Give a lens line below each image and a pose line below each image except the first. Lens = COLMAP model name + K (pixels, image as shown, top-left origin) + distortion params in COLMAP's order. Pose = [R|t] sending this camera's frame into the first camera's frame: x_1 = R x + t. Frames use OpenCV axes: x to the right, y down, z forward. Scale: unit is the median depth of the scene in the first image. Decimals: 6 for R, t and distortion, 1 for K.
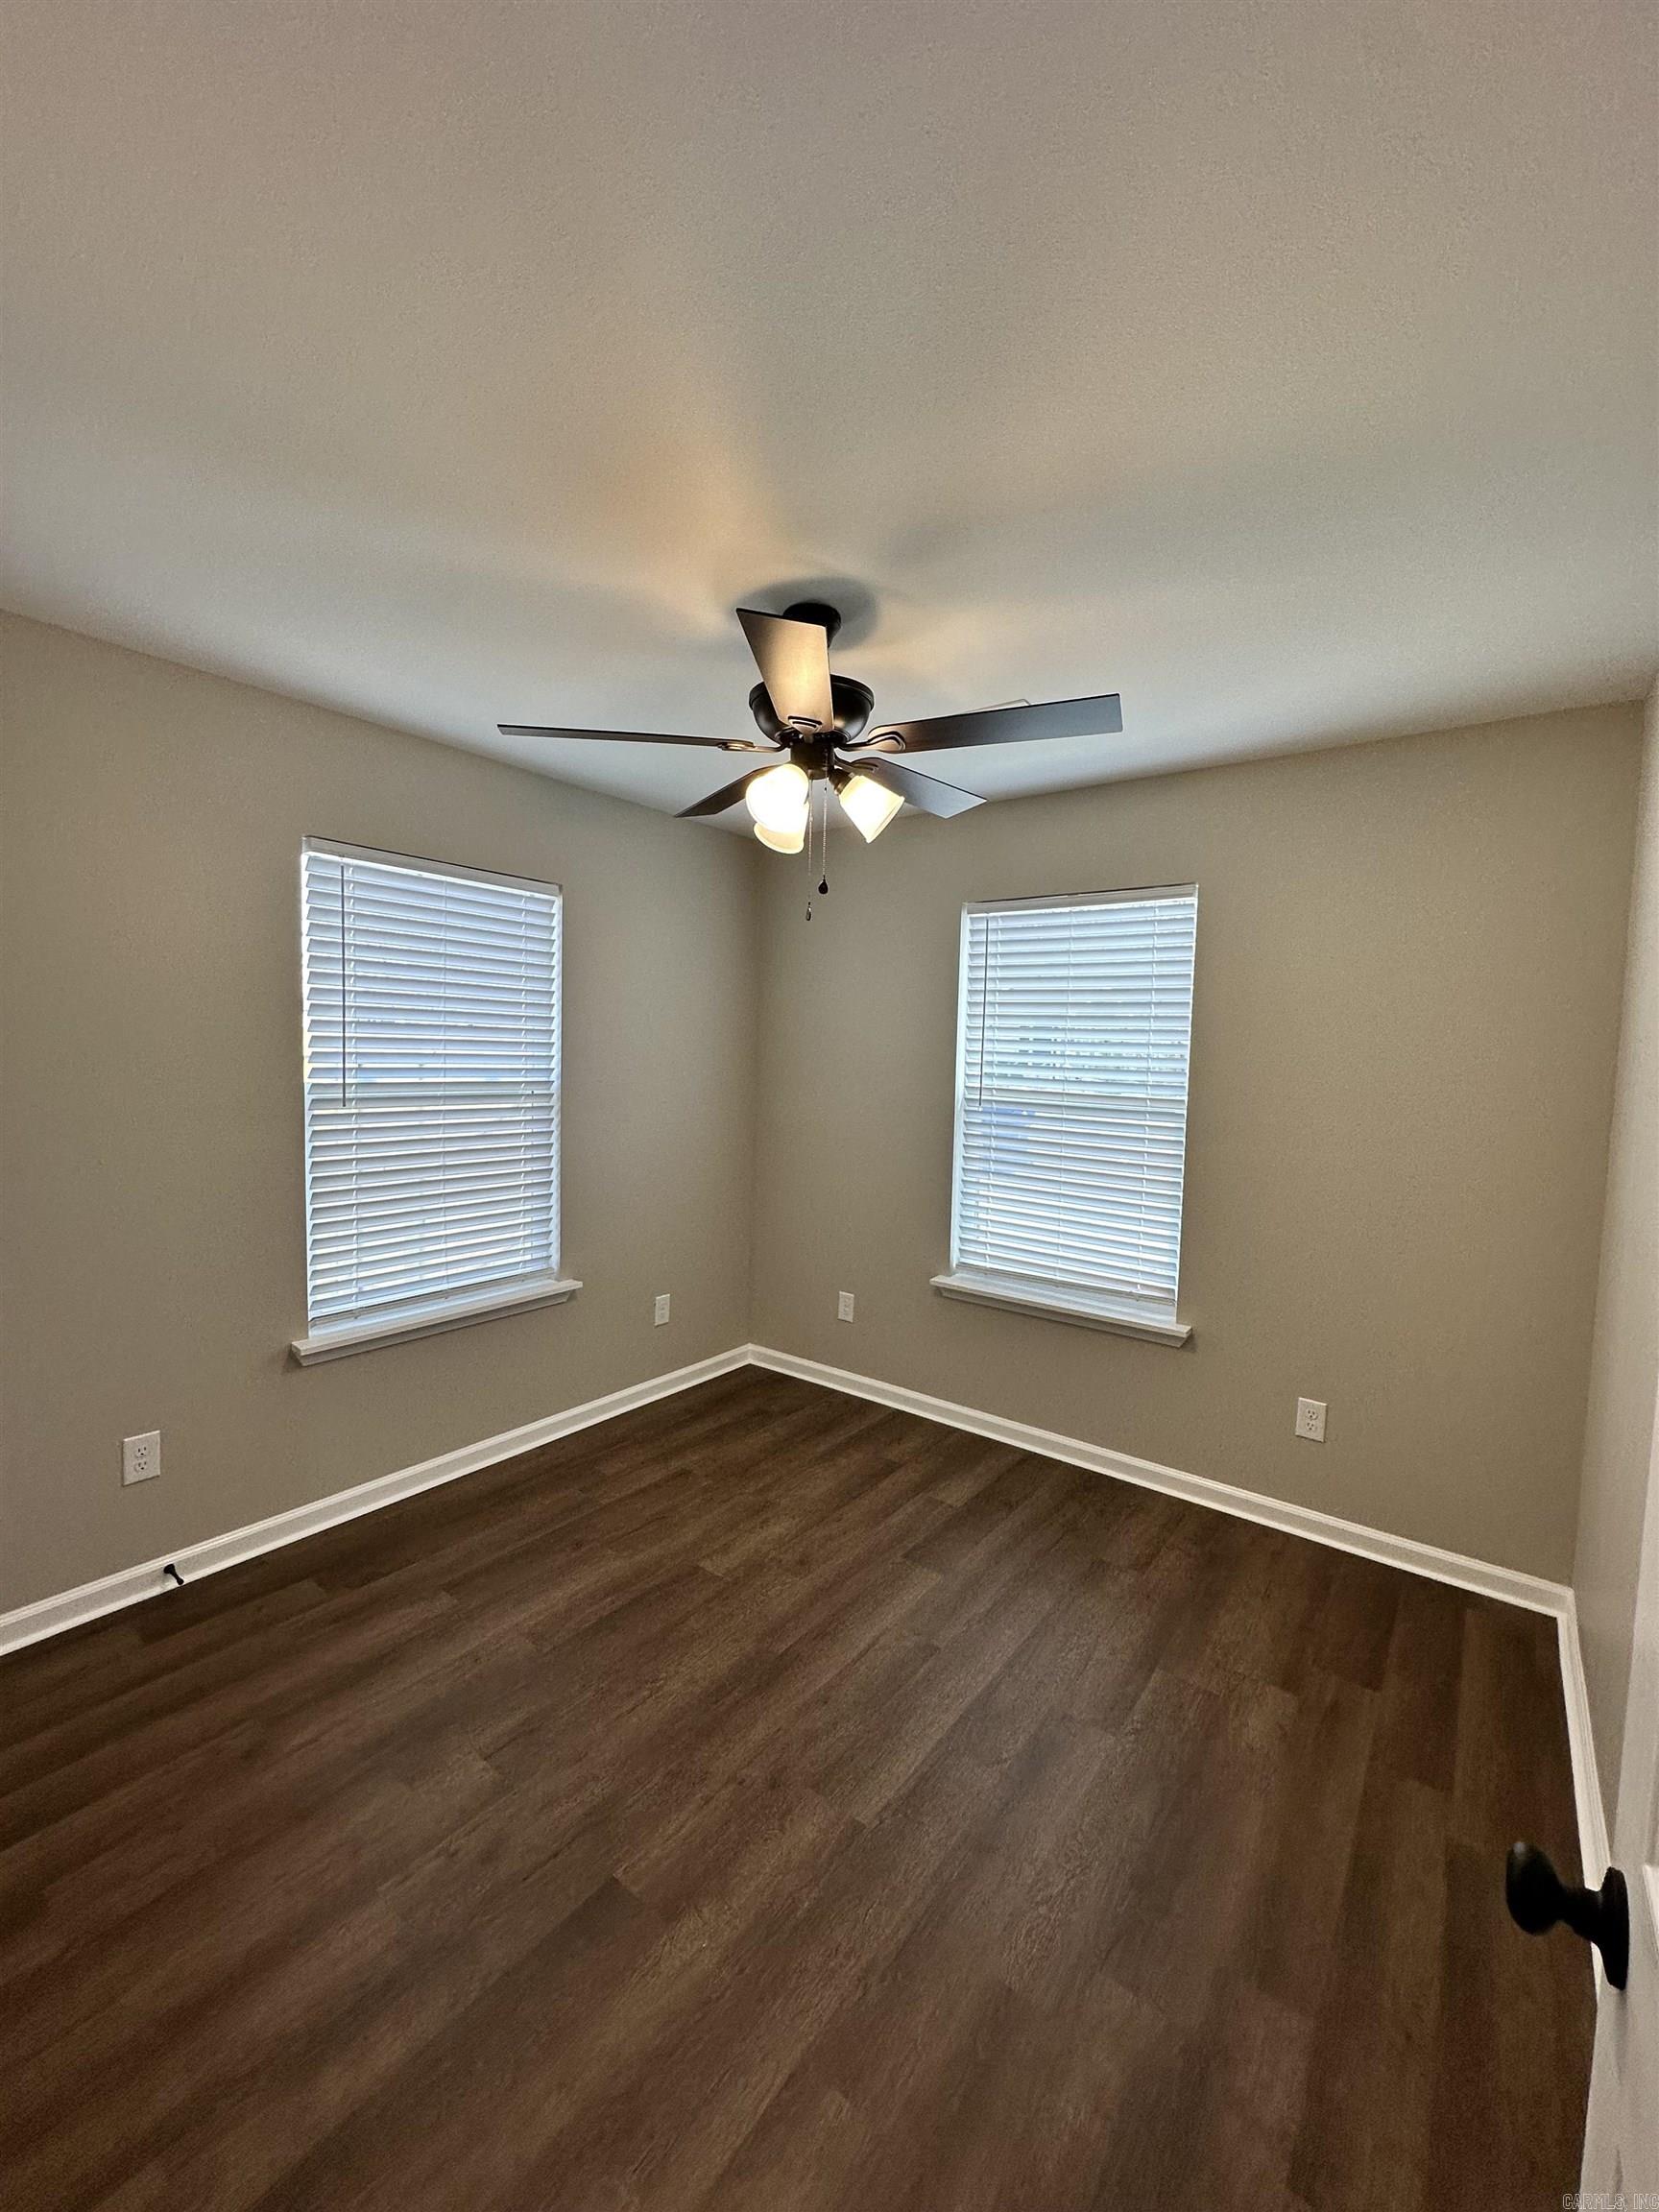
lens RADIAL K [[913.7, 0, 815.6], [0, 913.7, 1106.8], [0, 0, 1]] dist [-0.014886, -0.000098]
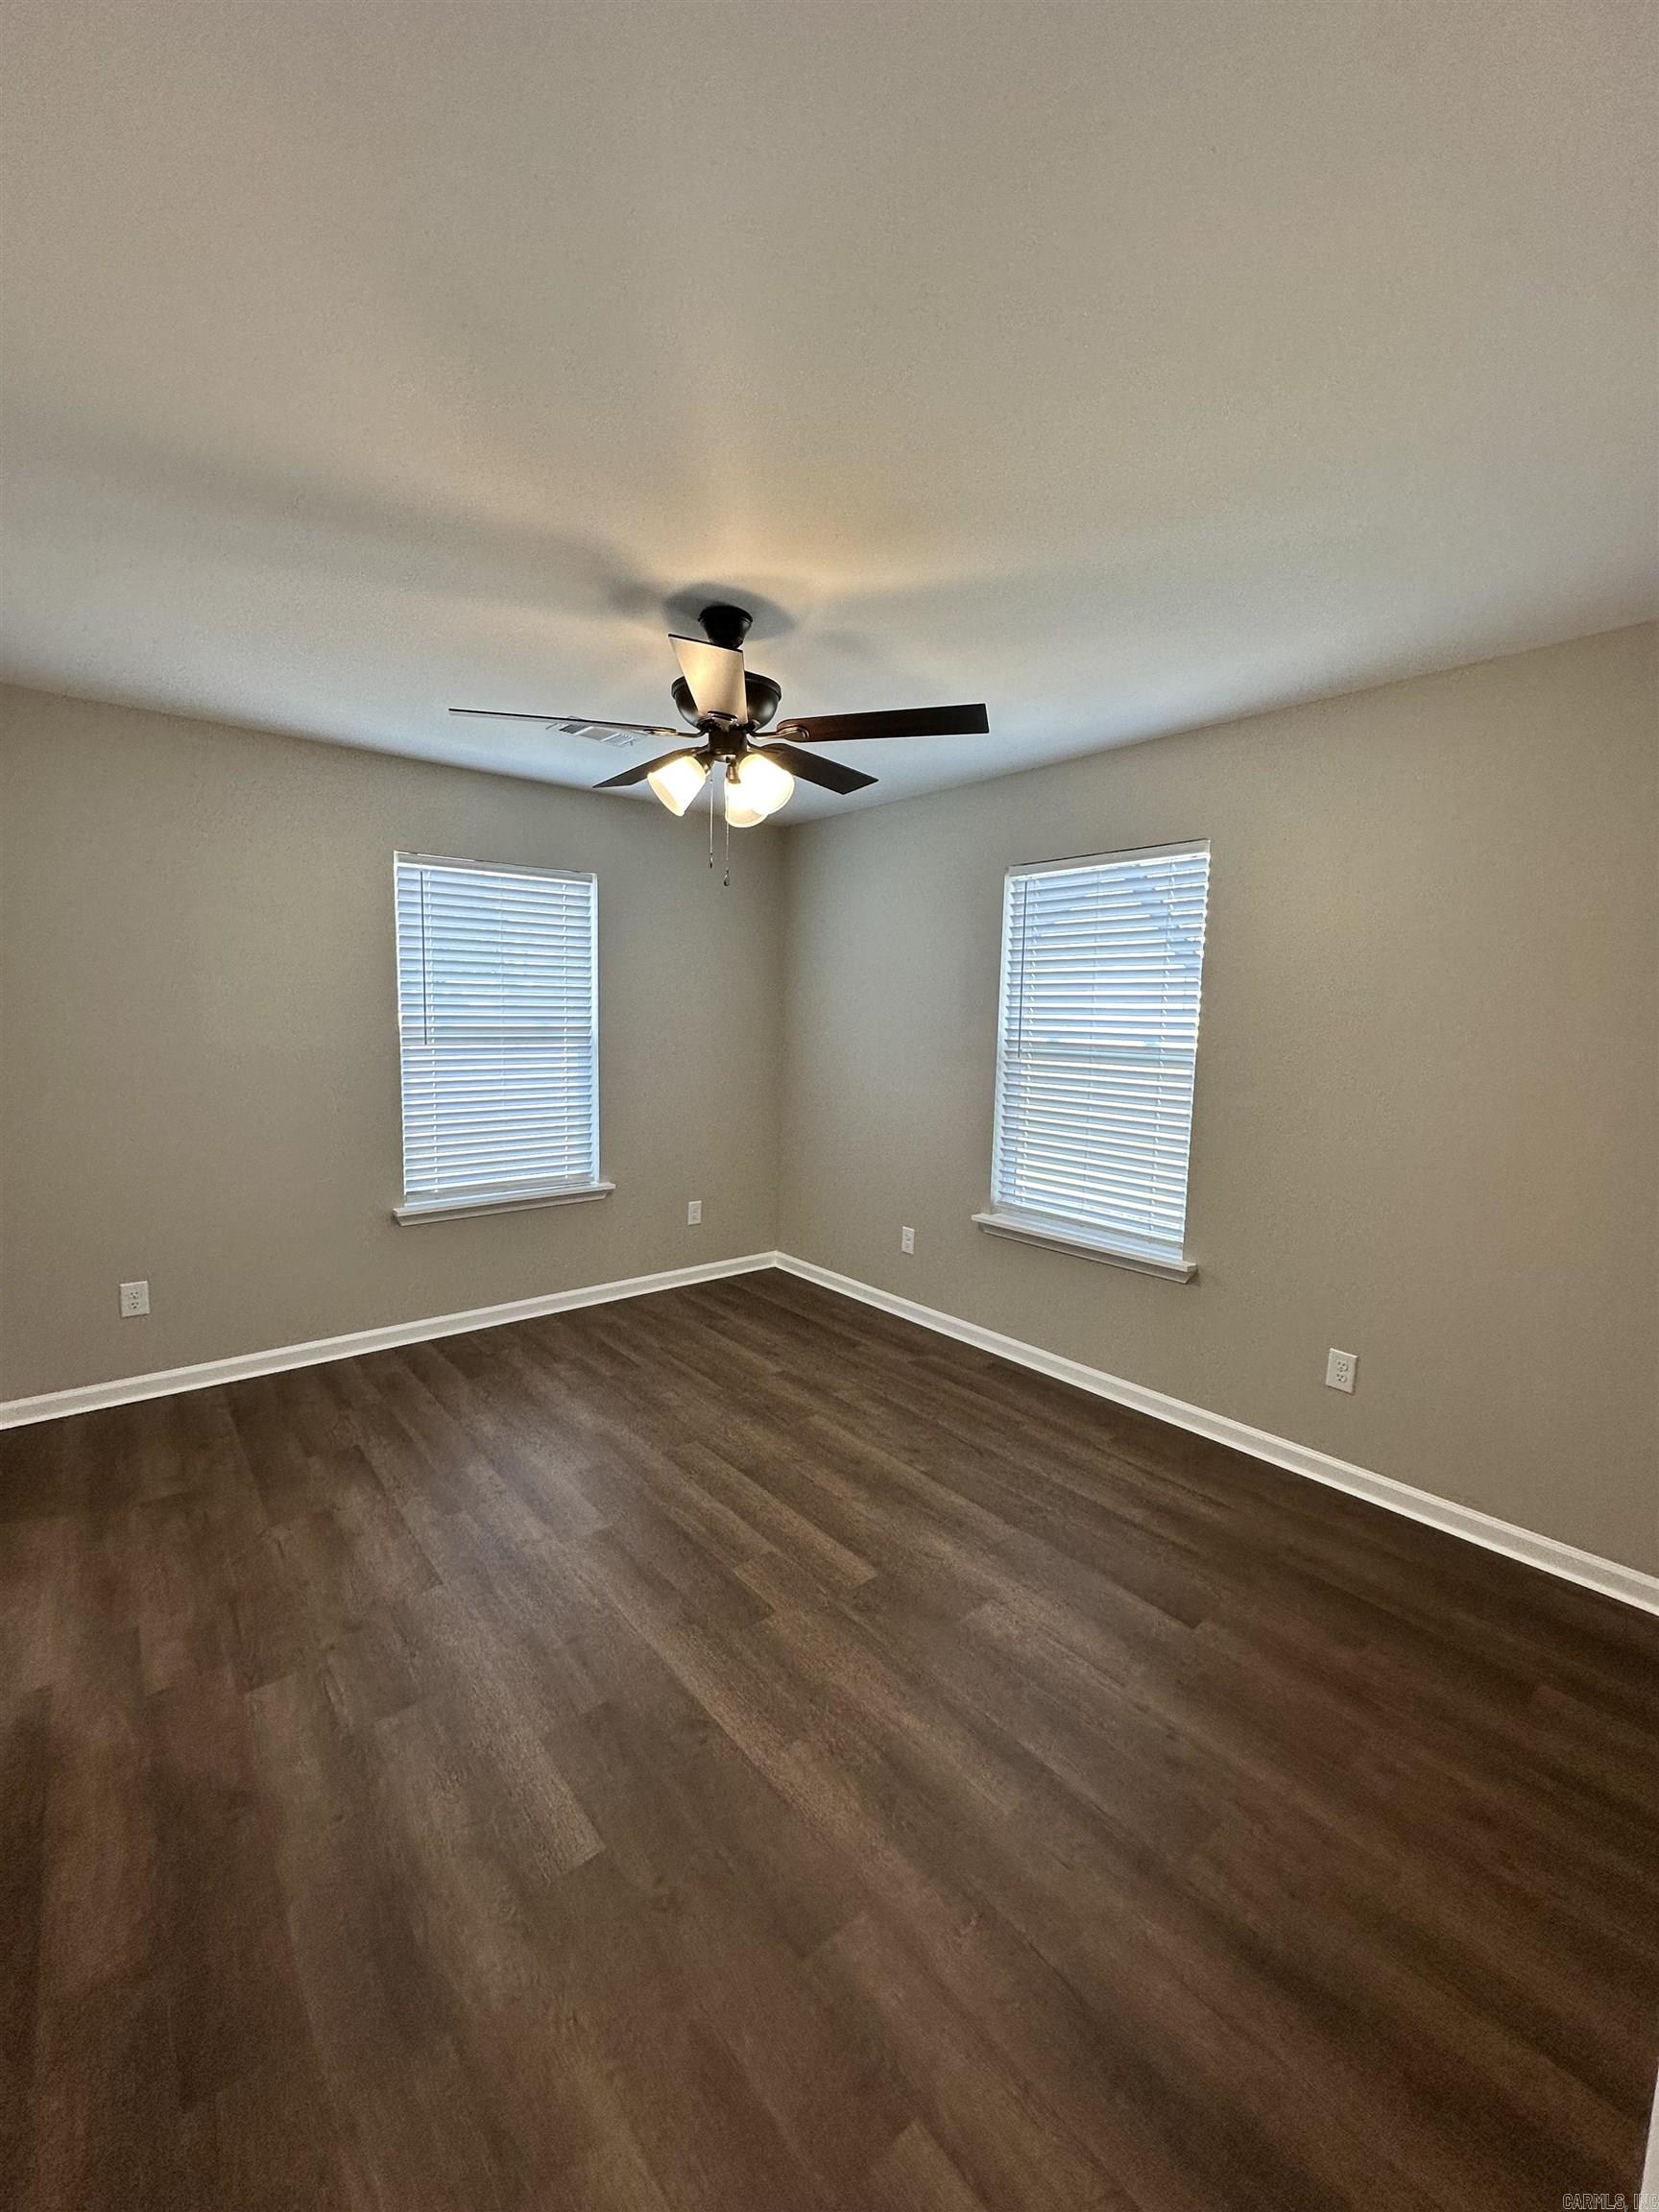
lens RADIAL K [[883.2, 0, 824.0], [0, 883.2, 1118.4], [0, 0, 1]] dist [0.000350, 0.000720]
pose [[0.975132, 0.025983, -0.220099, 0.218886], [-0.018192, 0.999137, 0.037351, 0.042658], [0.220879, -0.032418, 0.974762, -0.084357]]
